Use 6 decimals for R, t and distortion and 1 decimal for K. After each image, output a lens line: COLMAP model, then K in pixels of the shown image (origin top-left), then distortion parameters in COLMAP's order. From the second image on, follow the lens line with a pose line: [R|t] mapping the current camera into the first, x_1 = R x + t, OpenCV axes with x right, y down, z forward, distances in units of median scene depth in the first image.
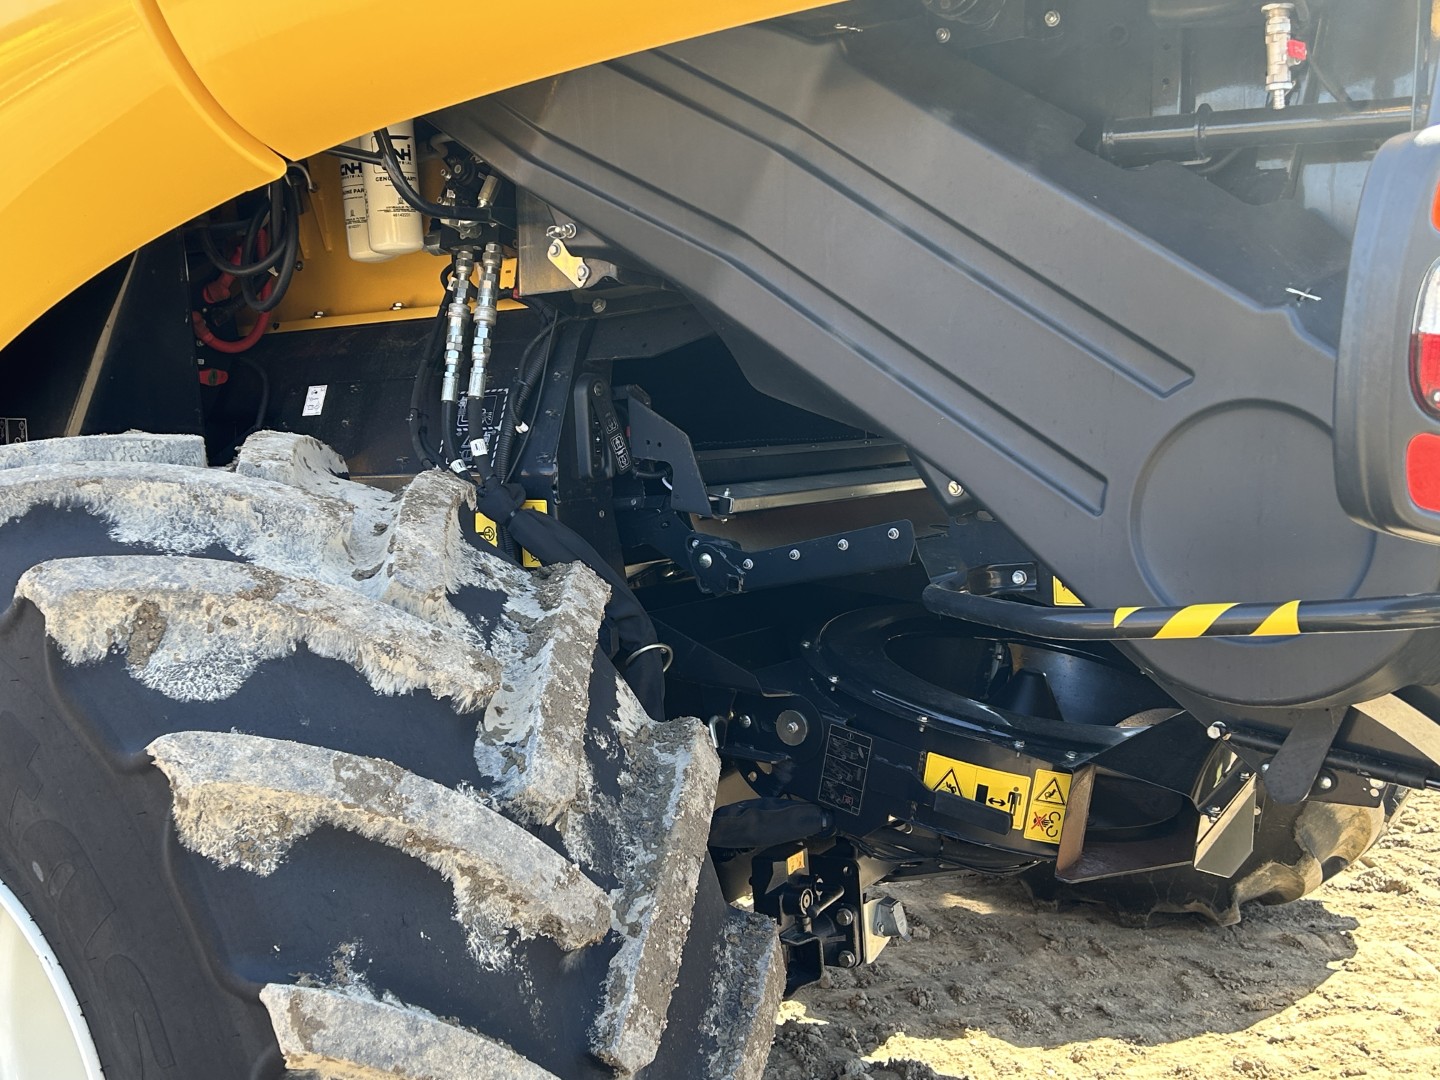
lens RADIAL K [[1685.0, 0, 720.0], [0, 1685.0, 540.0], [0, 0, 1]] dist [0.169047, -0.437778]
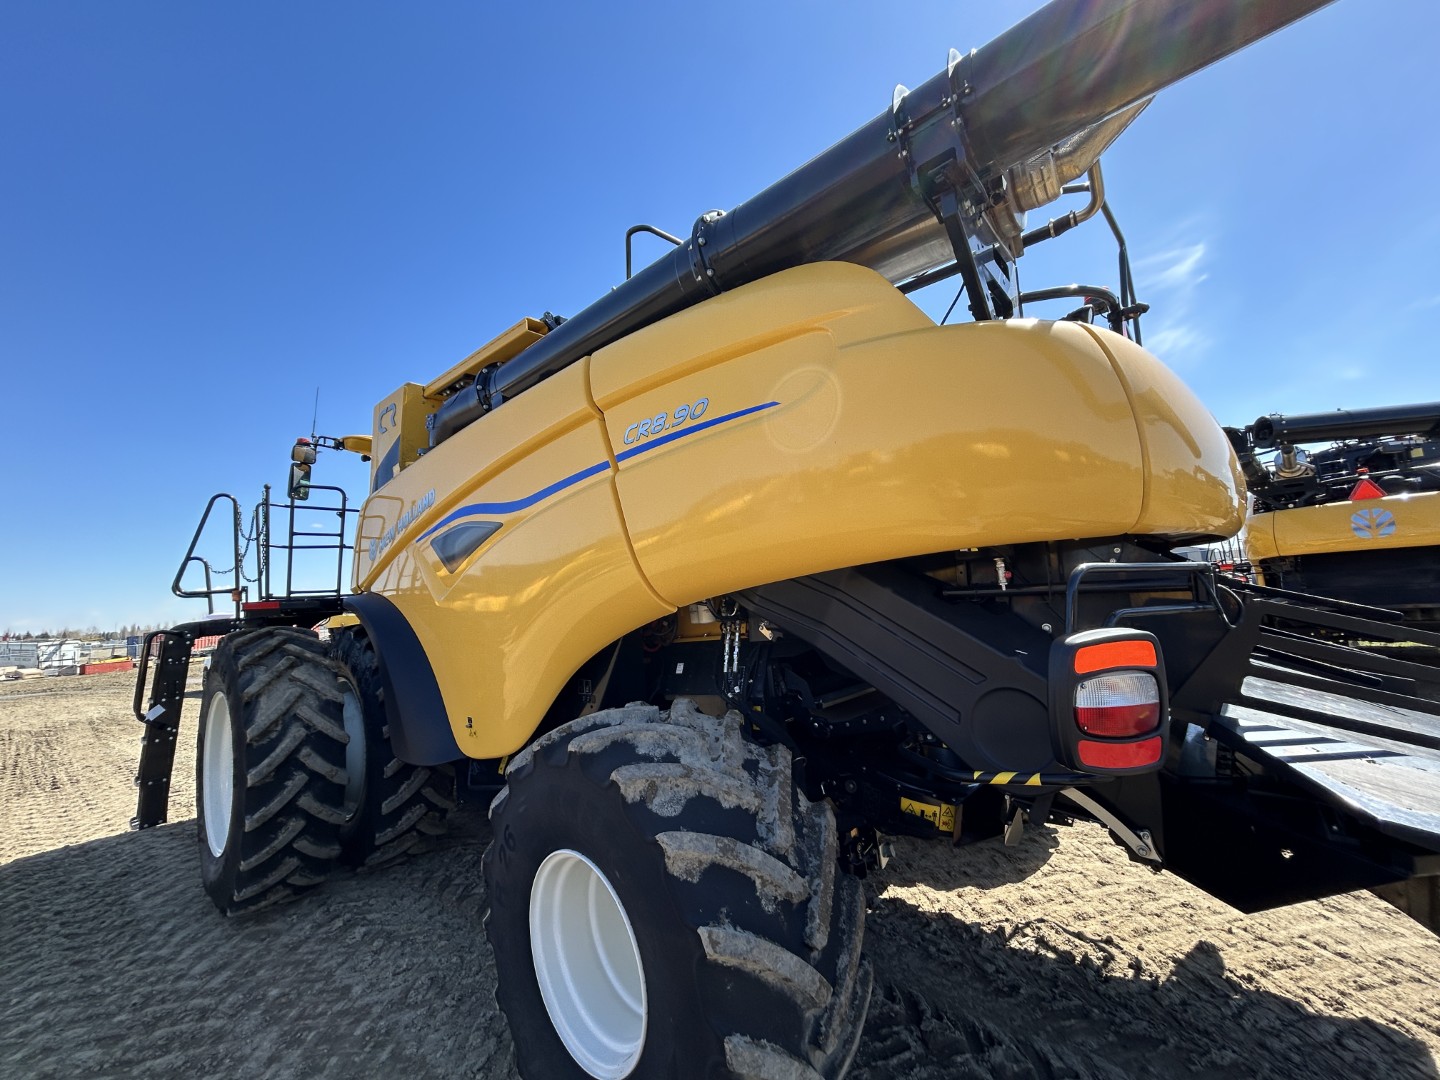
lens RADIAL K [[581.3, 0, 727.6], [0, 581.3, 539.5], [0, 0, 1]] dist [0.001551, 0.000463]
pose [[0.993228, -0.064280, -0.096780, -0.060640], [0.043737, 0.978591, -0.201112, -0.156104], [0.107636, 0.195518, 0.974776, -0.090900]]
